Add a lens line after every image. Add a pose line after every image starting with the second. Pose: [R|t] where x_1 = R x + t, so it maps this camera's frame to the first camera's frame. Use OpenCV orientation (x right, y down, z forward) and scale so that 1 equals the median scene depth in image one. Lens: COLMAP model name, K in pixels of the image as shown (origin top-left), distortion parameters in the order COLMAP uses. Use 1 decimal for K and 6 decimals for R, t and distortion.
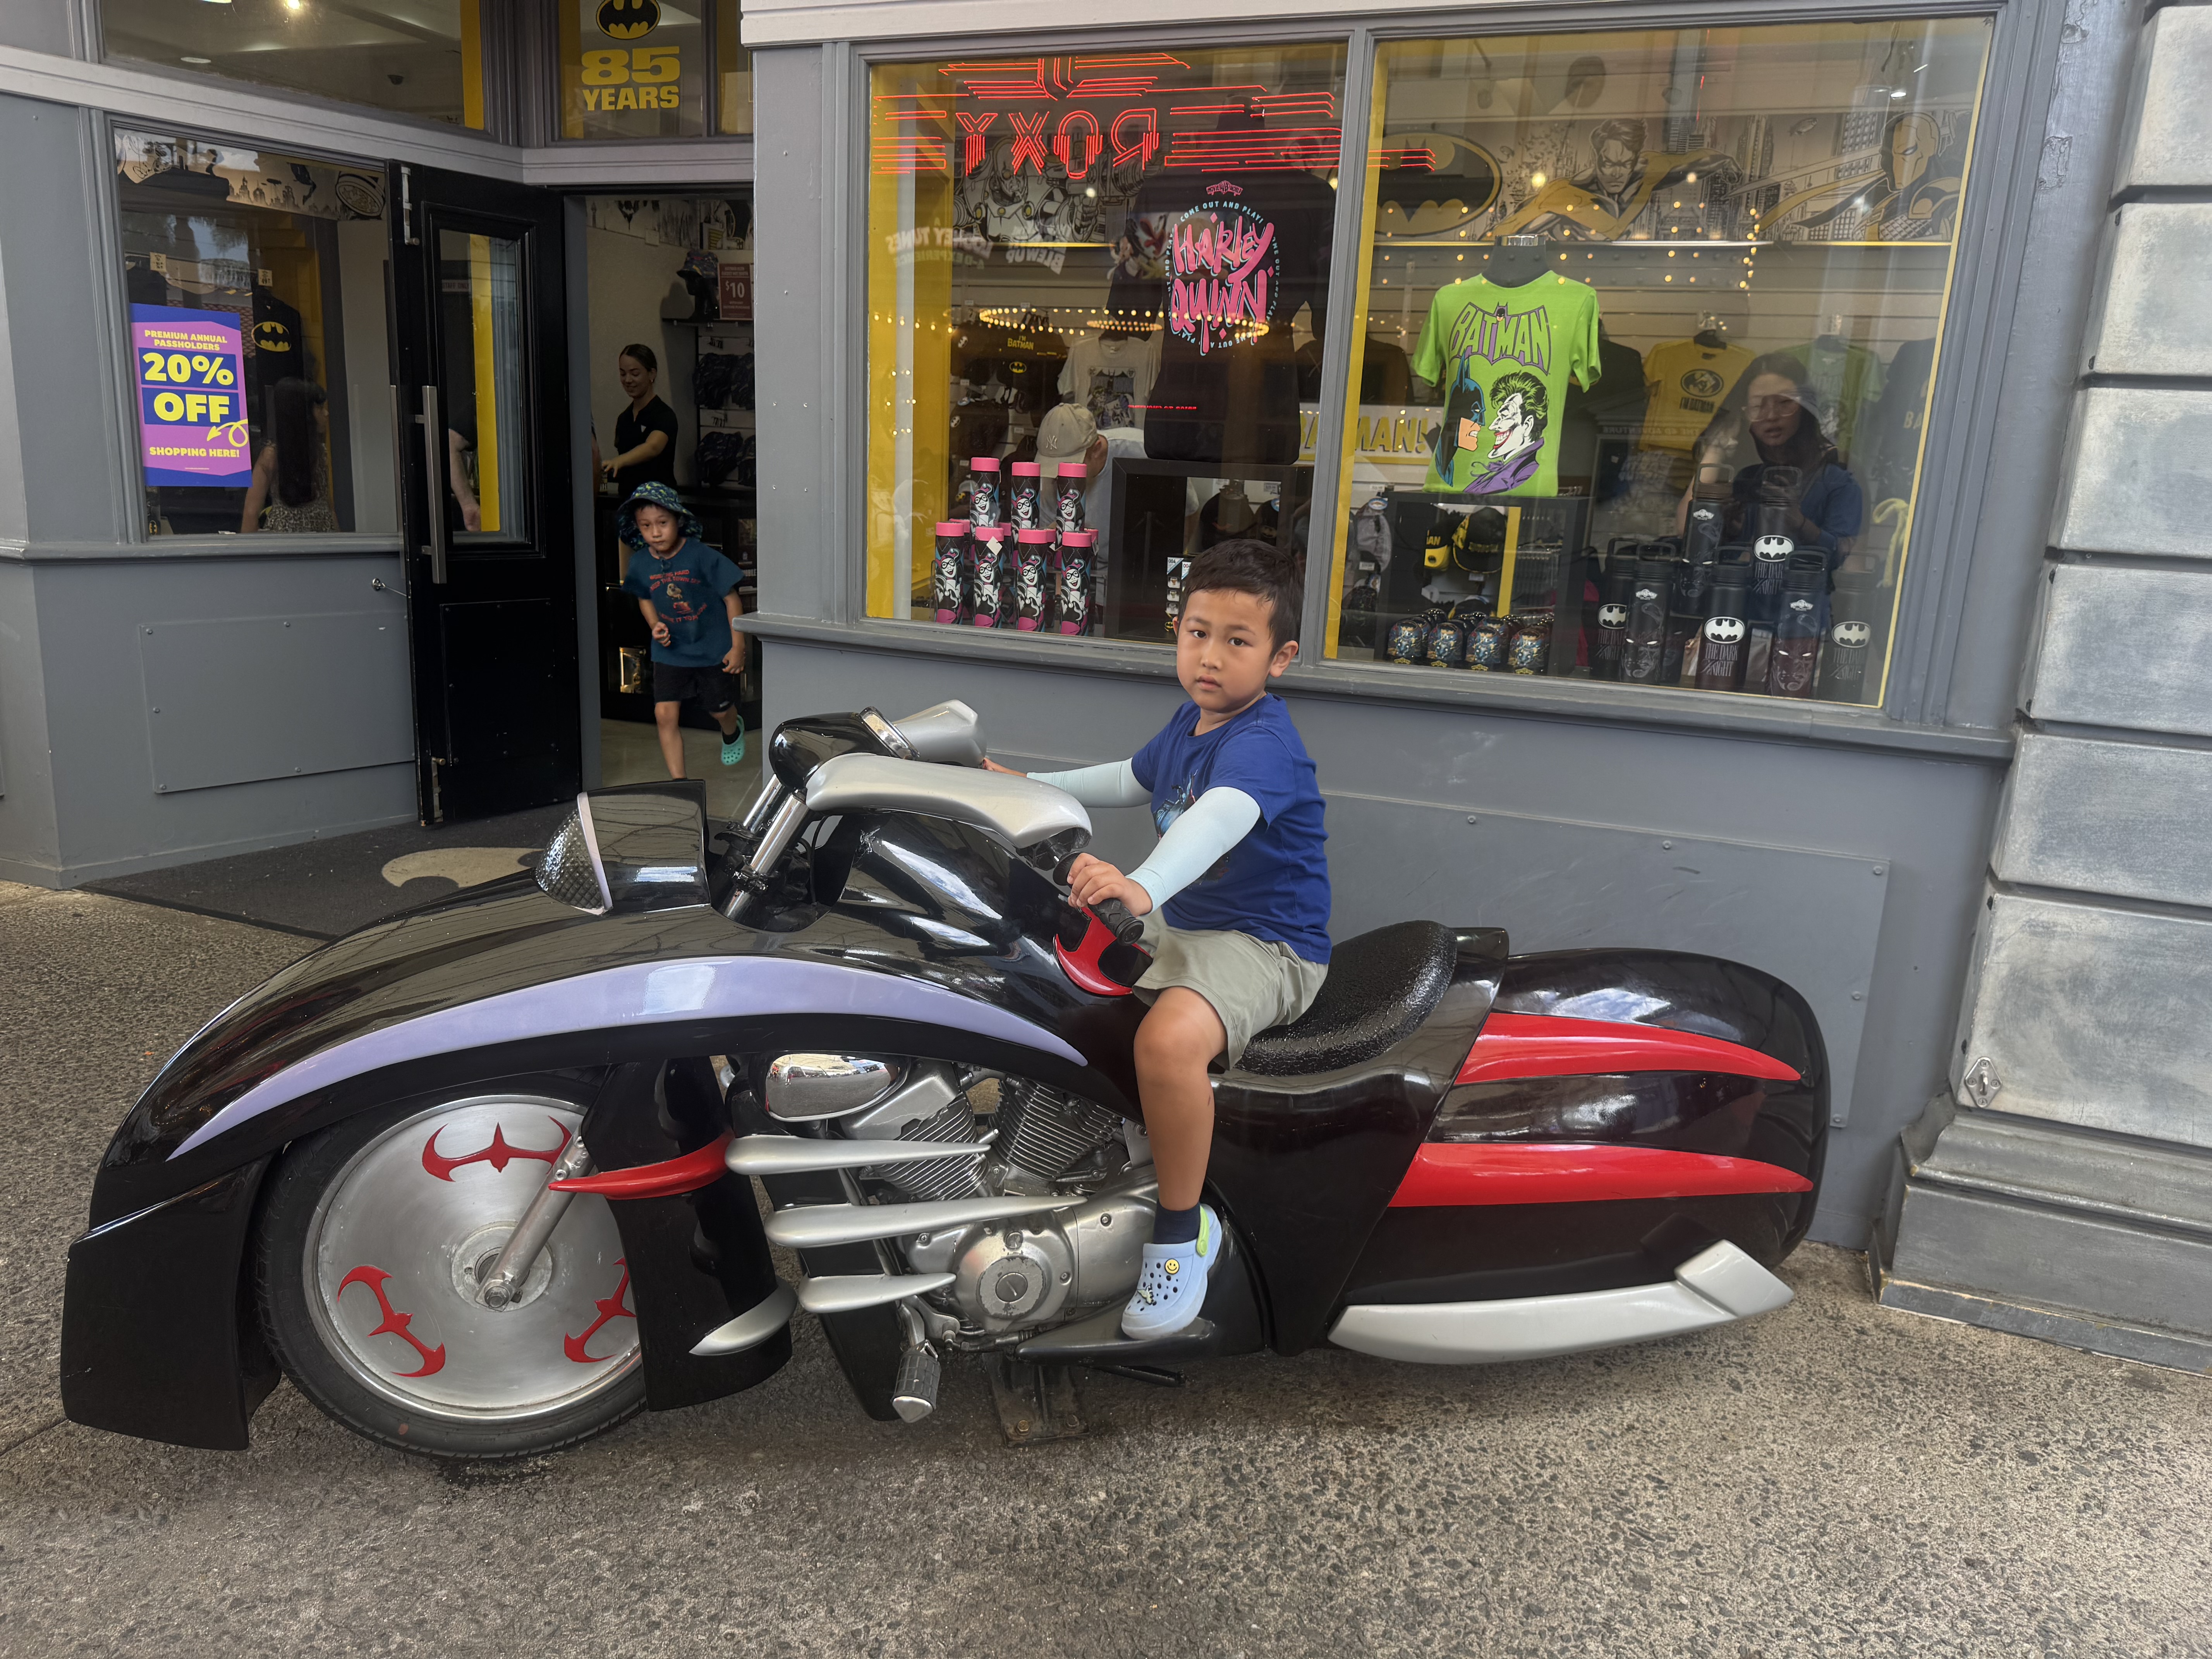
lens RADIAL K [[1559.9, 0, 1106.0], [0, 1559.9, 829.5], [0, 0, 1]] dist [0.050953, -0.090548]
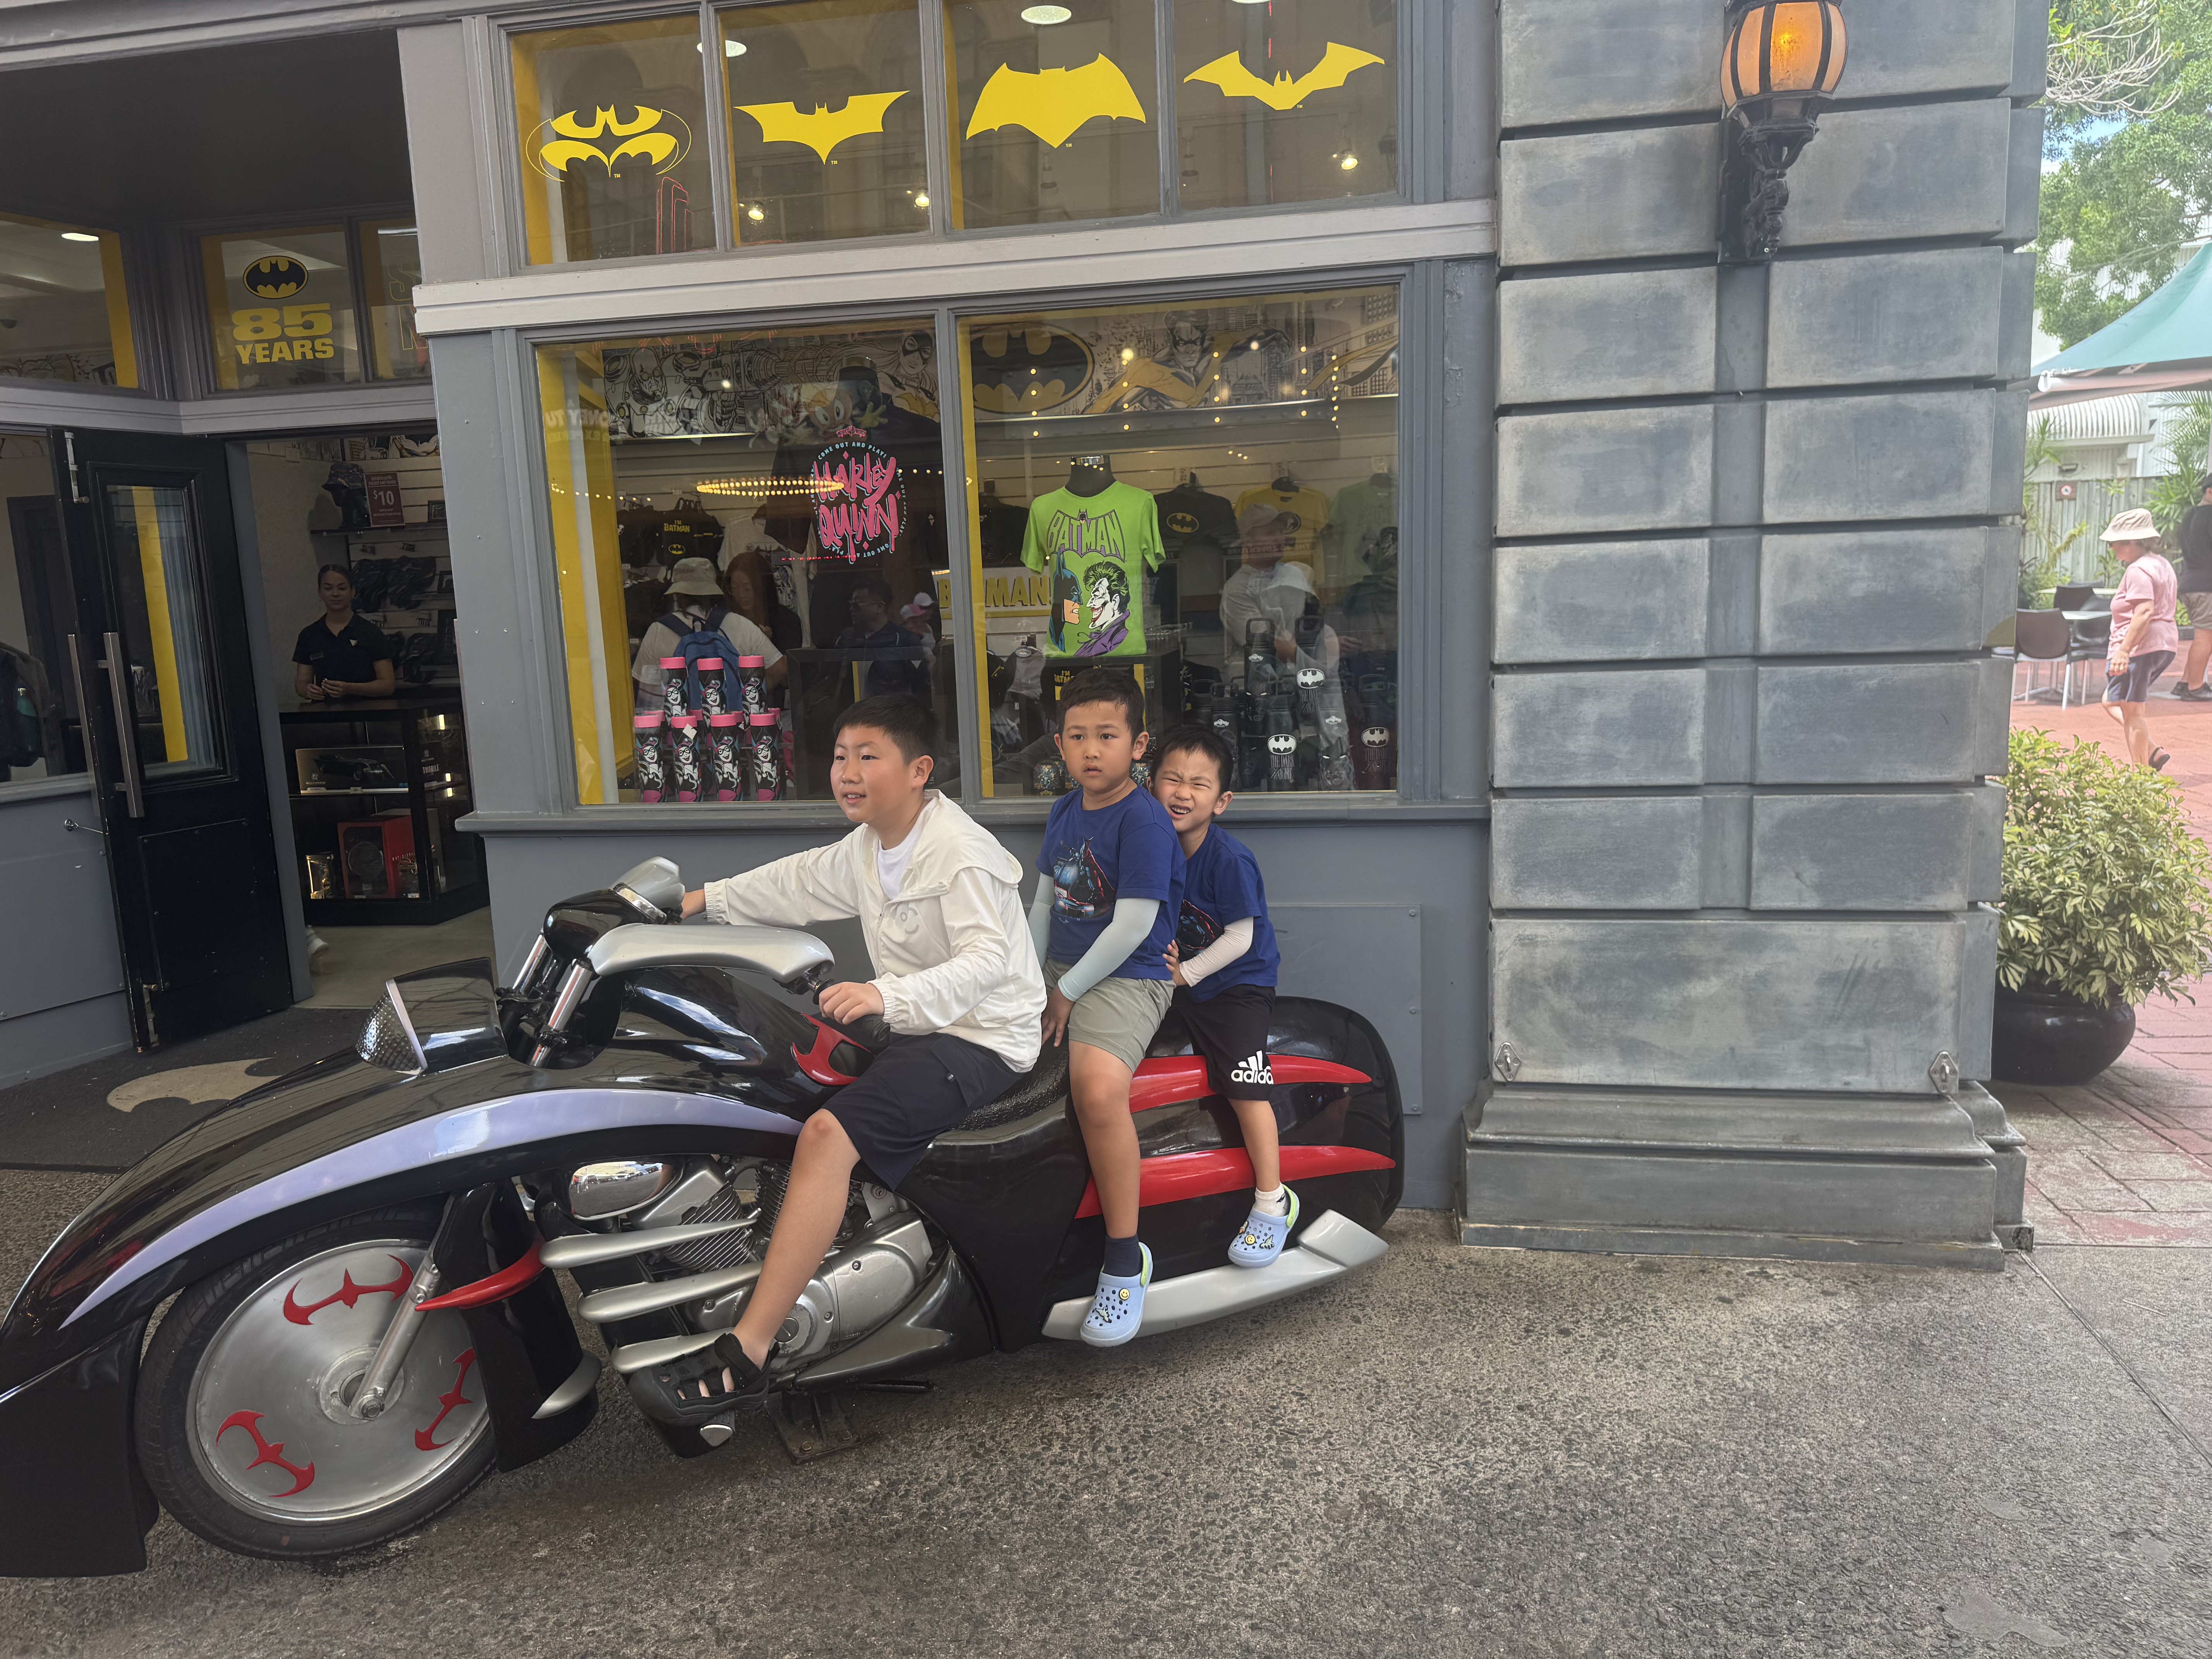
lens RADIAL K [[1589.3, 0, 1106.0], [0, 1589.3, 829.5], [0, 0, 1]] dist [0.133502, -0.203457]
pose [[0.974662, -0.116056, 0.191217, -0.009034], [0.131098, 0.989038, -0.067944, 0.015032], [-0.181236, 0.091290, 0.979193, -0.295019]]
